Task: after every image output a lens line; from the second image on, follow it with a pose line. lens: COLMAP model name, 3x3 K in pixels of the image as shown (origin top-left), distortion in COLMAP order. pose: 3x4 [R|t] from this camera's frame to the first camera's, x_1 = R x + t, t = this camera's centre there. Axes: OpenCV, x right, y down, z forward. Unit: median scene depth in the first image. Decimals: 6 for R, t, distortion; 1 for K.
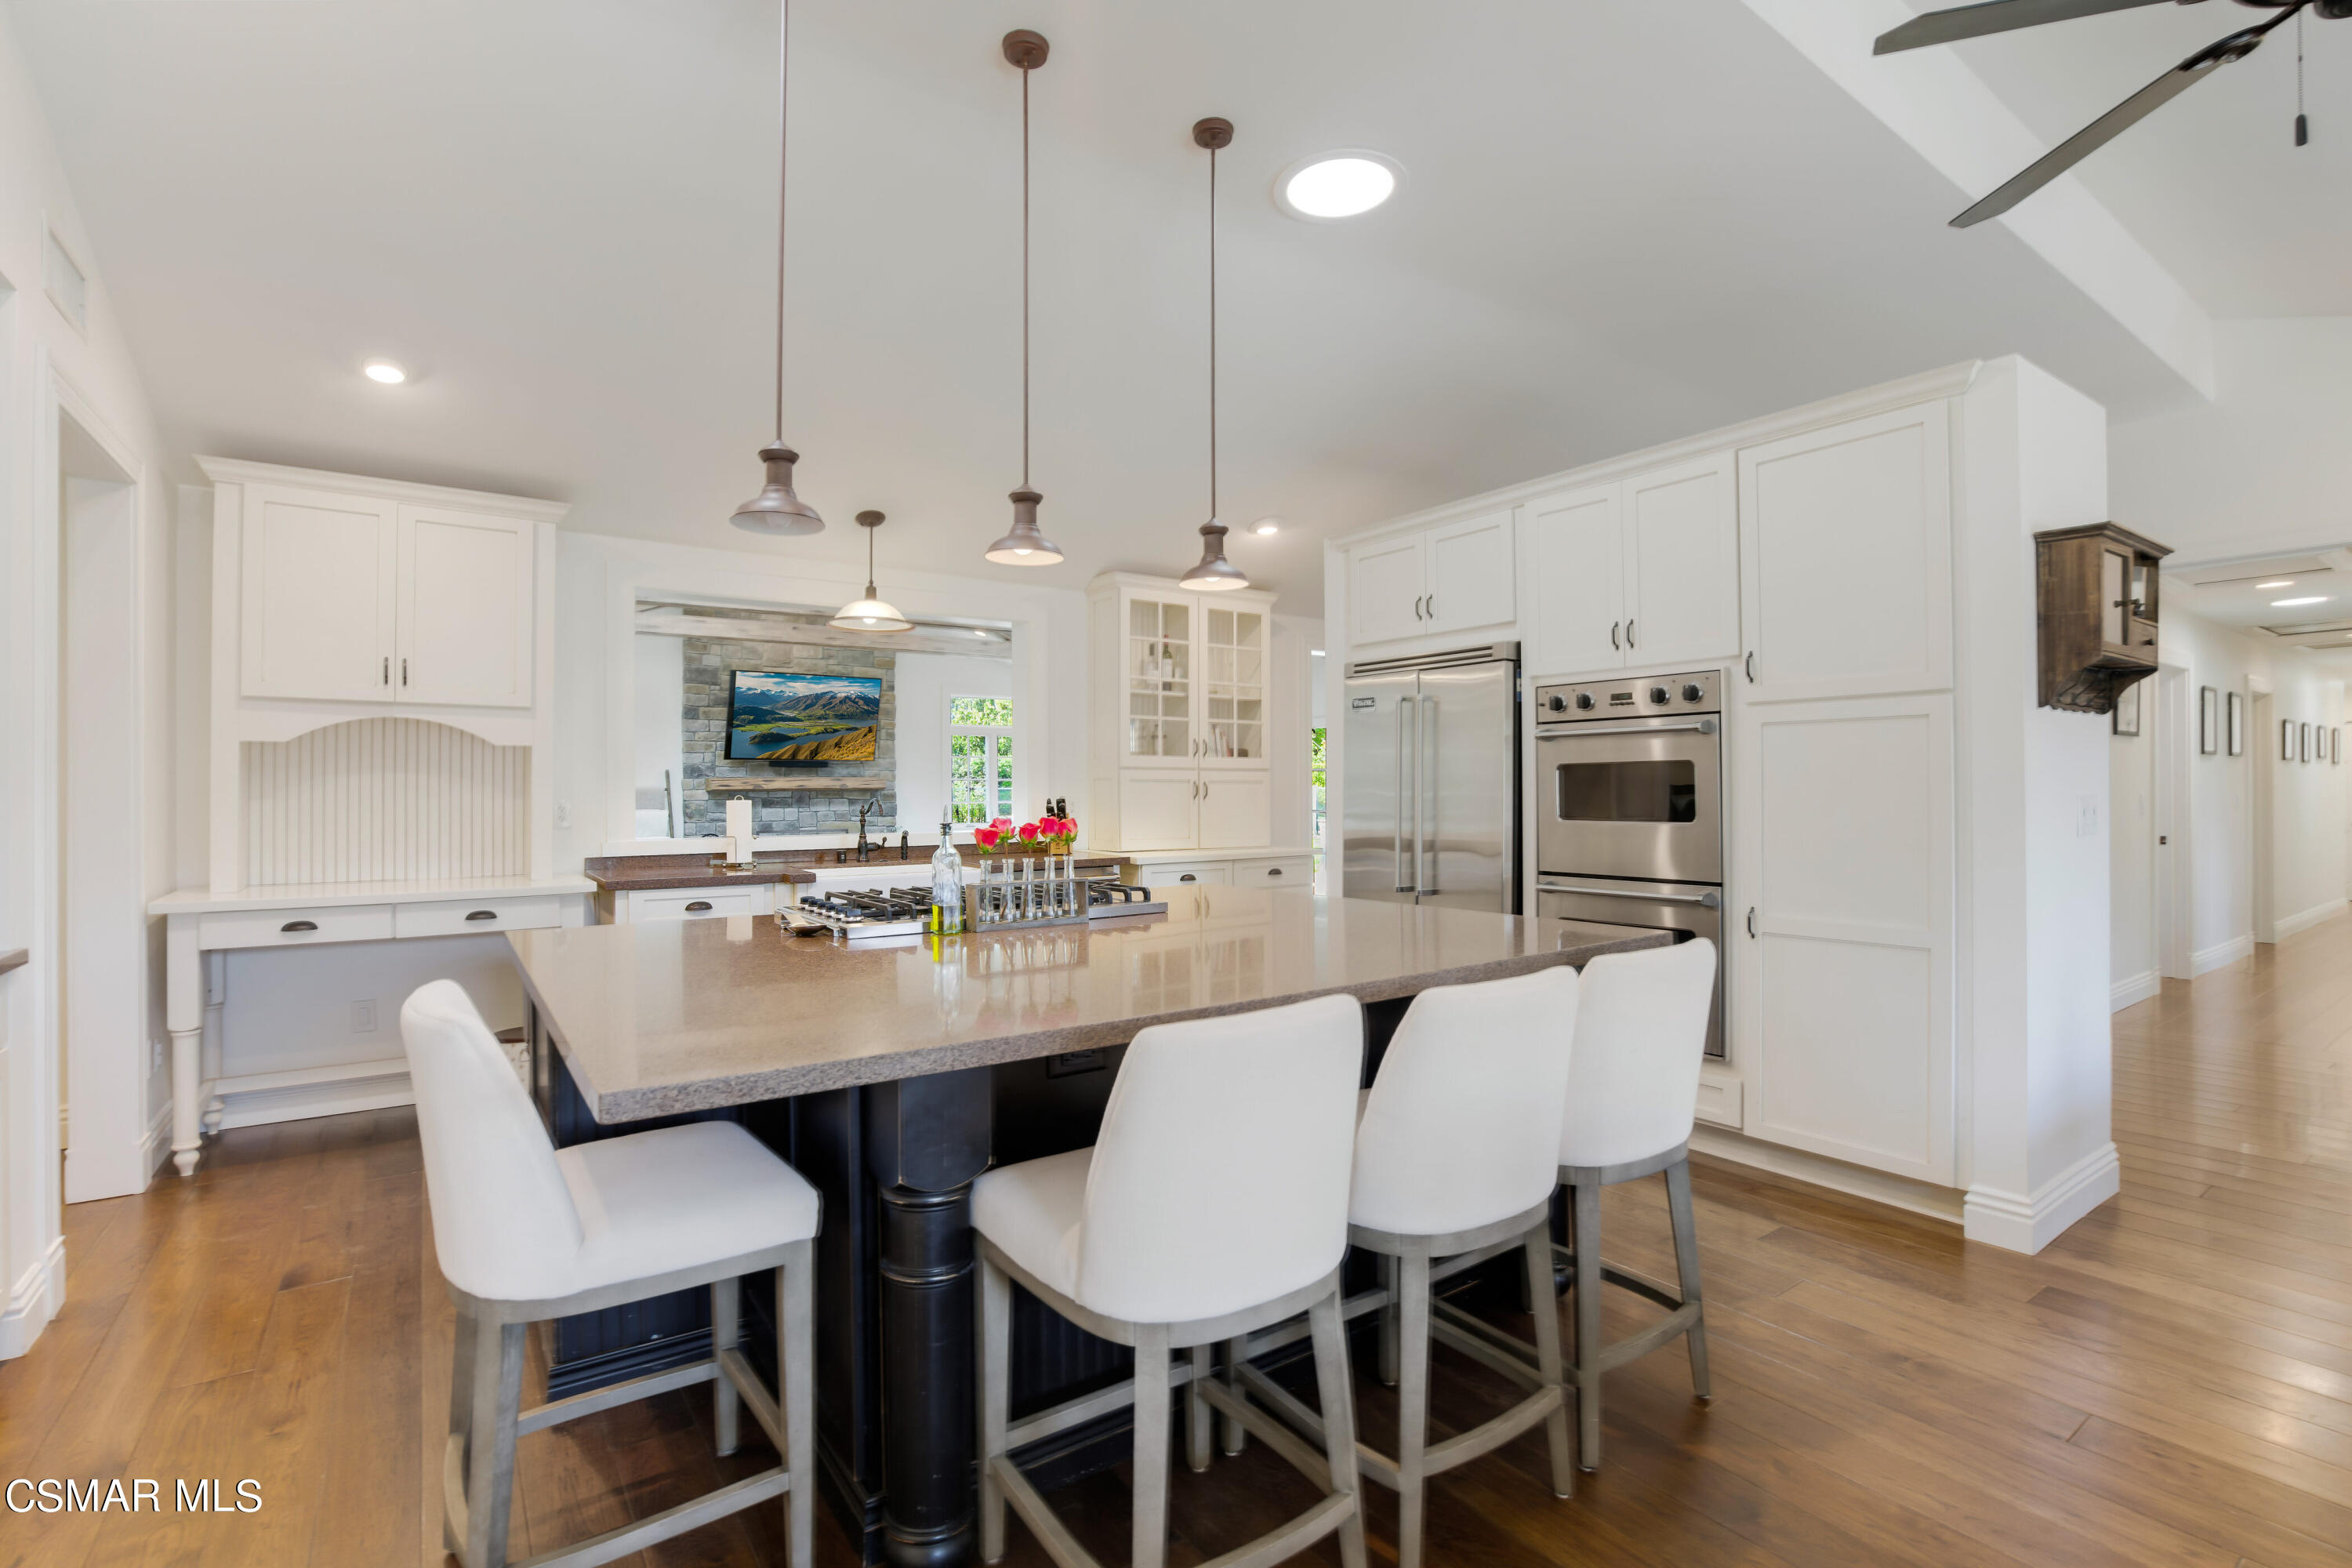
lens RADIAL K [[1087.6, 0, 1175.2], [0, 1087.6, 788.4], [0, 0, 1]] dist [-0.039151, 0.013152]
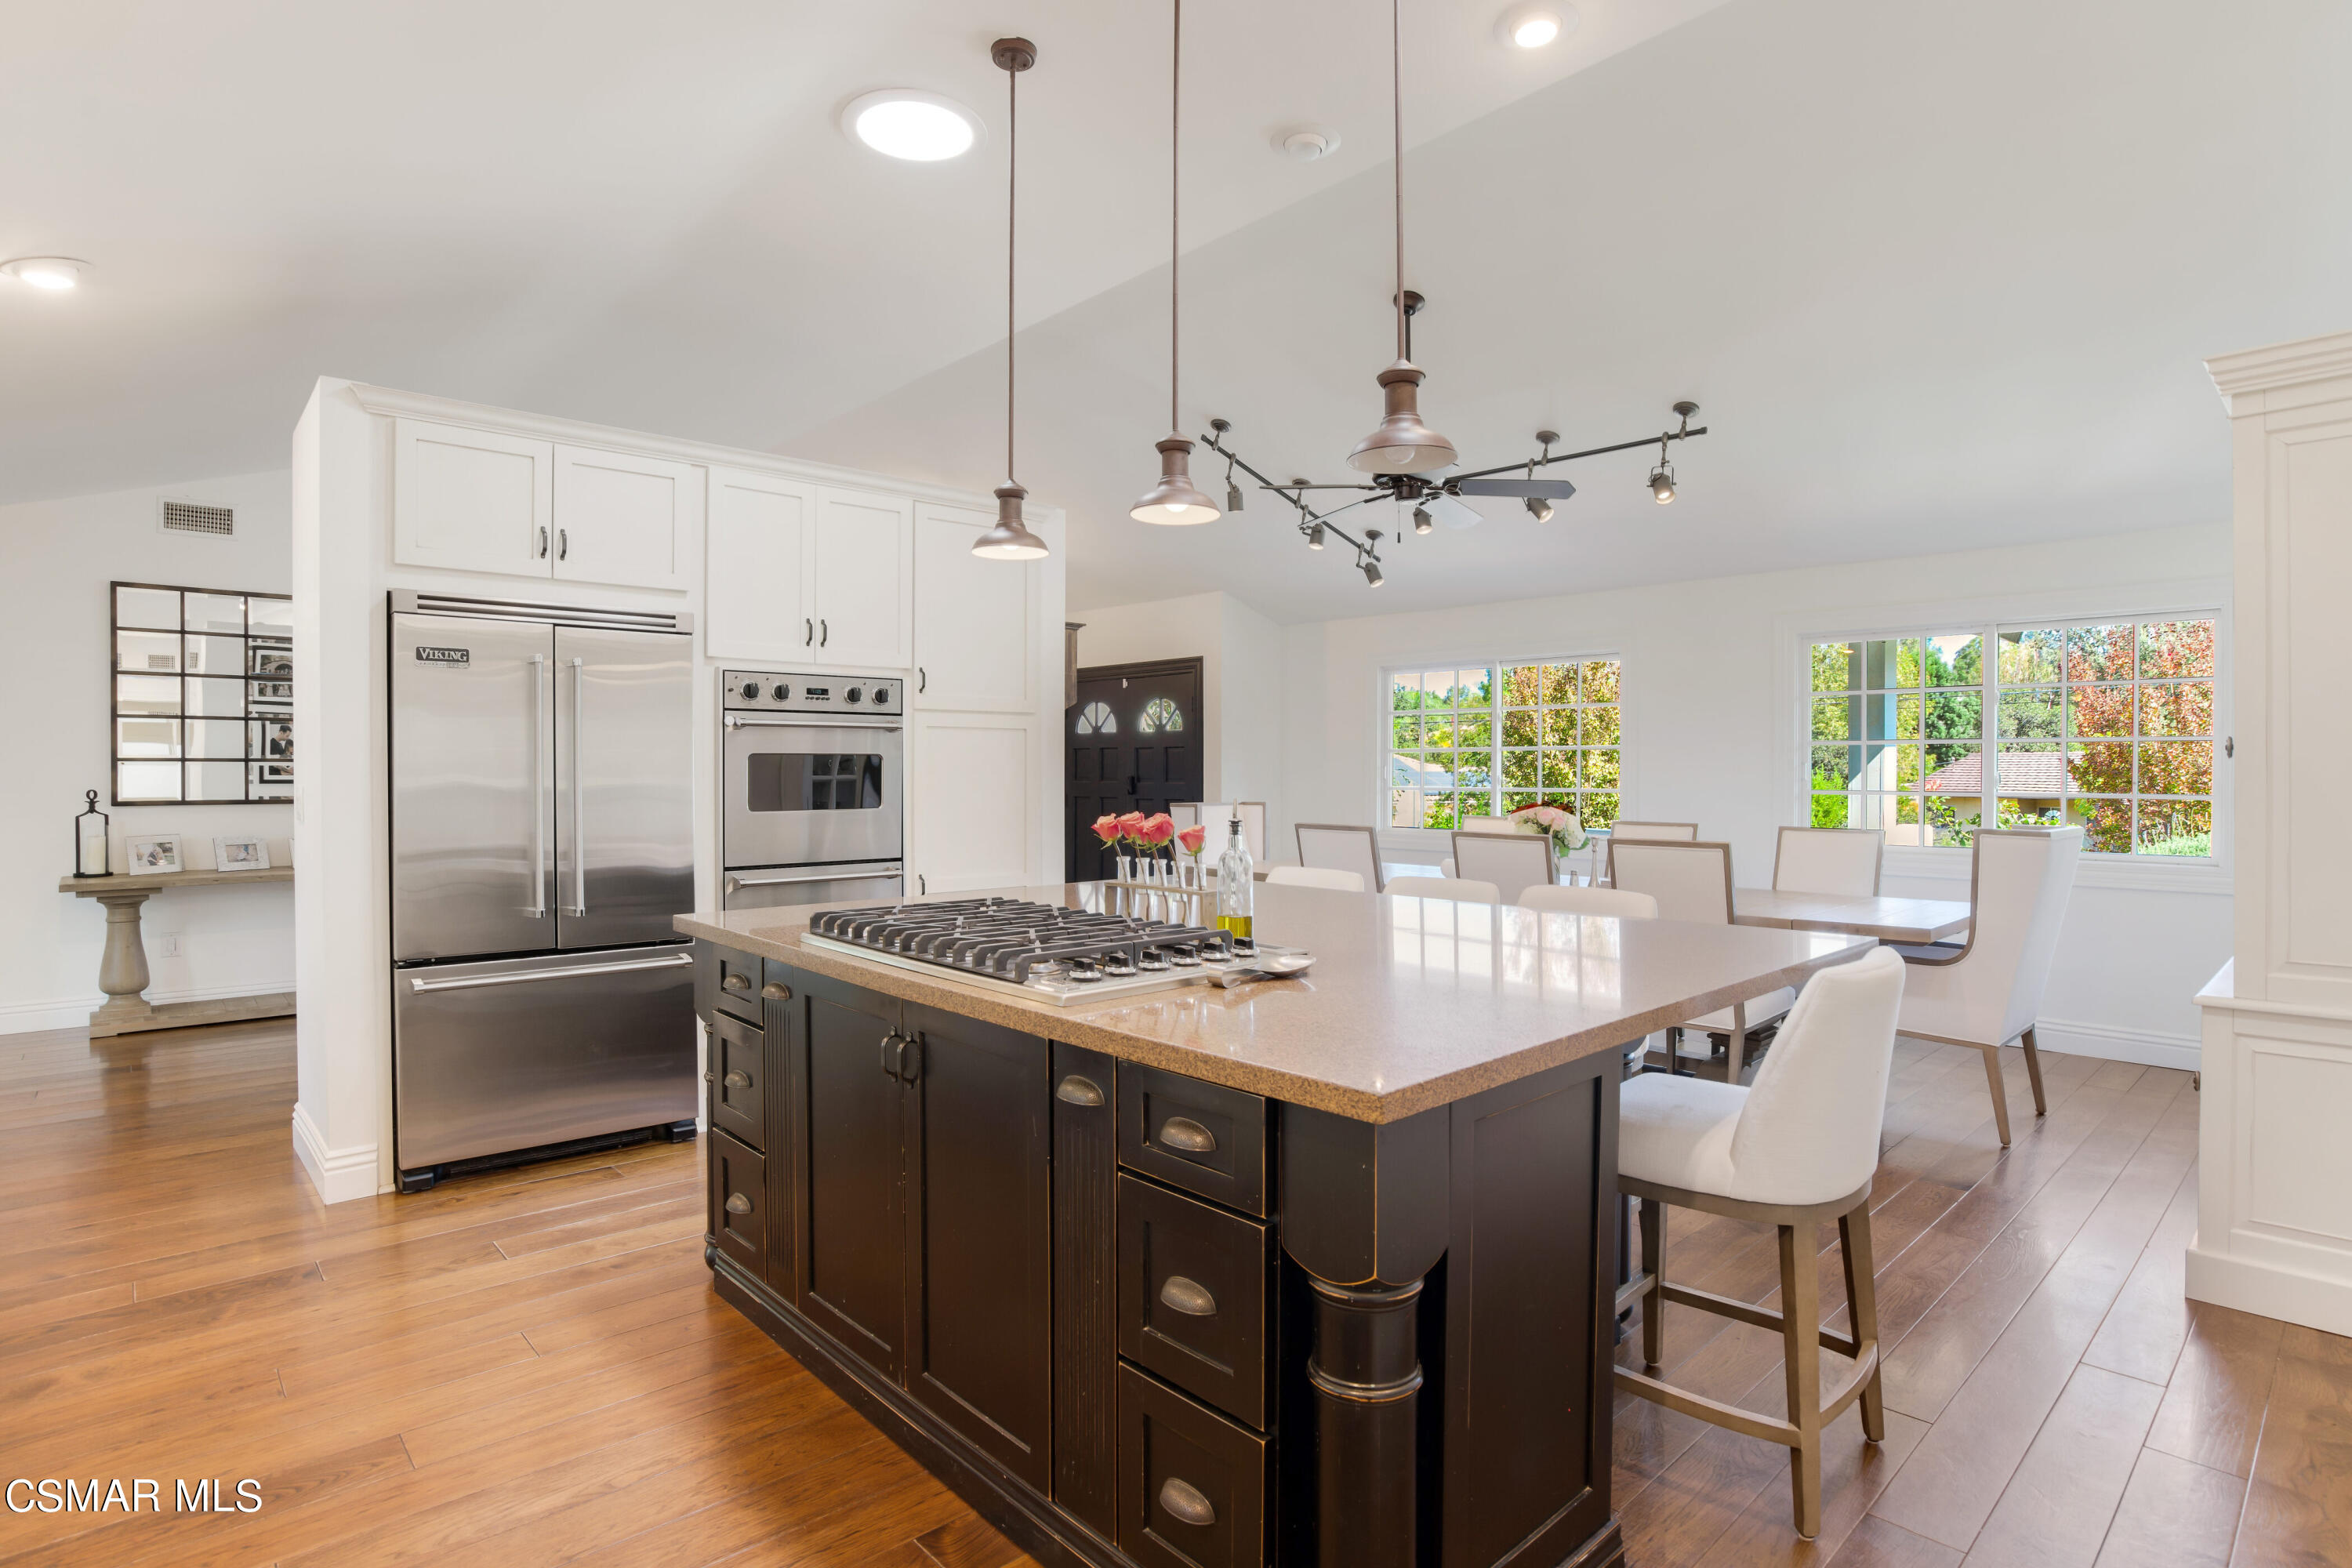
lens RADIAL K [[1194.1, 0, 1167.6], [0, 1194.1, 775.9], [0, 0, 1]] dist [-0.037845, 0.001161]
pose [[-0.123023, 0.002282, 0.992401, -0.768013], [0.004230, 0.999989, -0.001775, 0.001300], [-0.992395, 0.003979, -0.123032, 0.792230]]
